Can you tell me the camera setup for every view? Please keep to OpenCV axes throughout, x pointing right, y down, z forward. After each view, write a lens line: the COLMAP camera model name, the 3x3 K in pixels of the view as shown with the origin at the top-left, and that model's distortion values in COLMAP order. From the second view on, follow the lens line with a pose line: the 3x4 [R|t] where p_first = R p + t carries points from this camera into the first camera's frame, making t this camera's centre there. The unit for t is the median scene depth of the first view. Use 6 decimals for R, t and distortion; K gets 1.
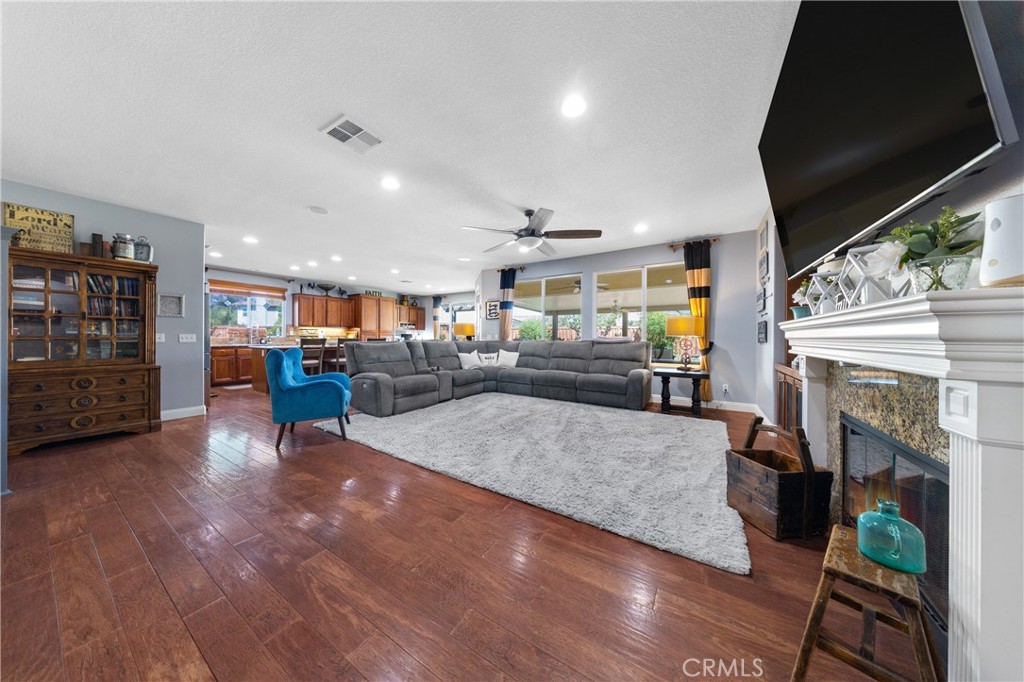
lens RADIAL K [[299.9, 0, 512.0], [0, 299.9, 341.0], [0, 0, 1]] dist [0.000288, 0.000011]
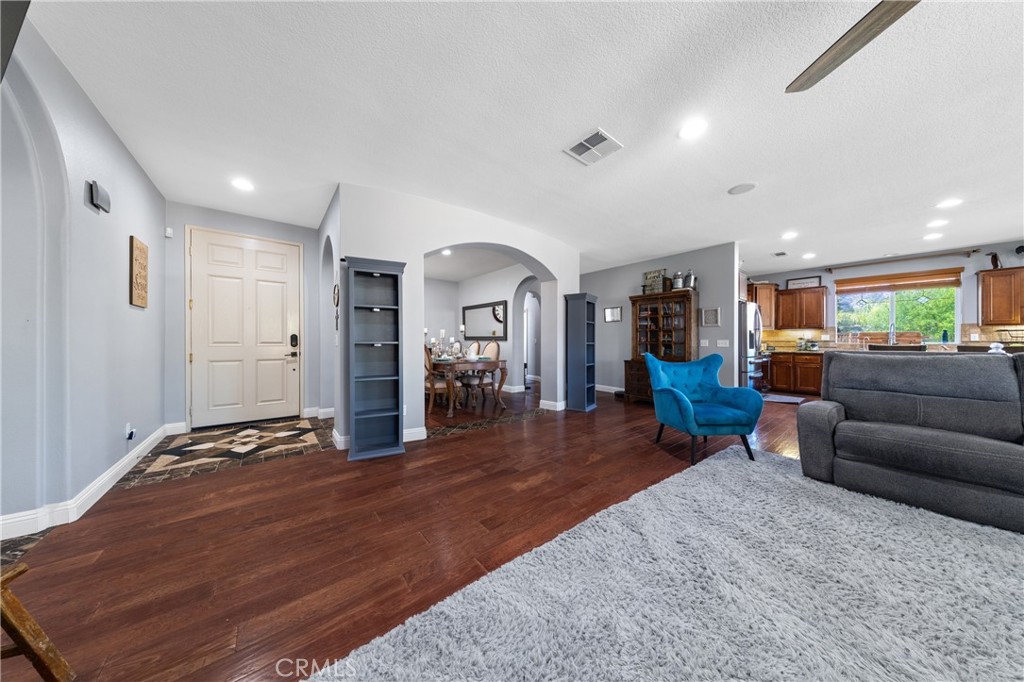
lens RADIAL K [[299.9, 0, 512.0], [0, 299.9, 341.0], [0, 0, 1]] dist [0.000288, 0.000011]
pose [[-0.330932, -0.005117, -0.943641, 0.208337], [-0.017989, 0.999838, 0.000887, -0.003034], [0.943483, 0.017269, -0.330970, 0.411918]]
